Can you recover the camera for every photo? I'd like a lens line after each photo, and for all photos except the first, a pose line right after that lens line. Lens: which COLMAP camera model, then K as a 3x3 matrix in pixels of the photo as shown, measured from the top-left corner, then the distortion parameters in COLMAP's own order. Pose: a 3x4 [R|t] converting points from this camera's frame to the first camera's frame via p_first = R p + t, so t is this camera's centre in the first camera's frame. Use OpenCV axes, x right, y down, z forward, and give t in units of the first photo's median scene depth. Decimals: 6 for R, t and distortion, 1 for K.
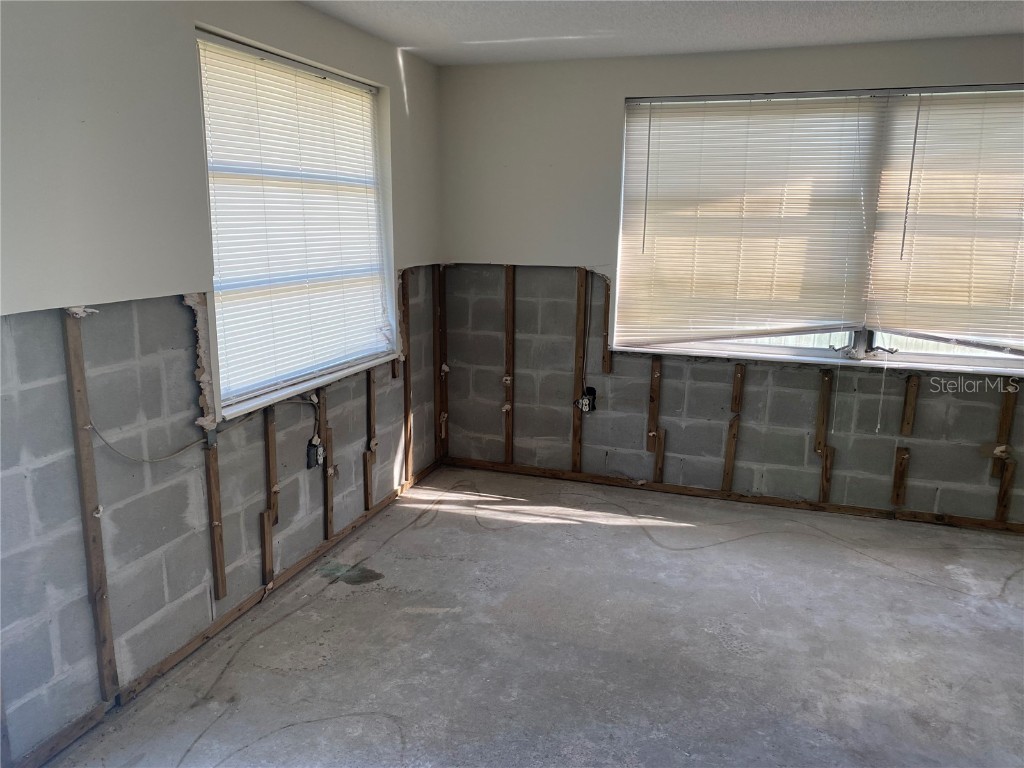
lens RADIAL K [[780.1, 0, 507.2], [0, 780.1, 379.9], [0, 0, 1]] dist [0.067785, -0.081843]
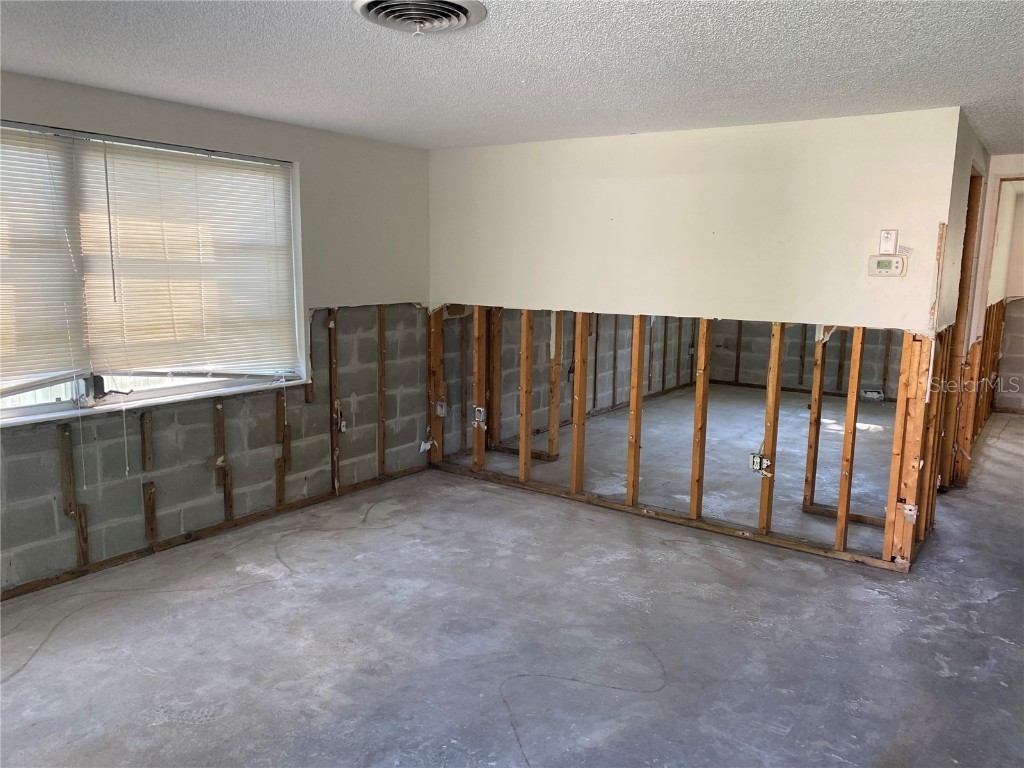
lens RADIAL K [[780.1, 0, 524.2], [0, 780.1, 387.1], [0, 0, 1]] dist [0.067785, -0.081843]
pose [[0.285431, -0.157744, 0.945329, -0.326708], [0.185226, 0.976845, 0.107076, -0.058313], [-0.940330, 0.144536, 0.308040, 0.216291]]
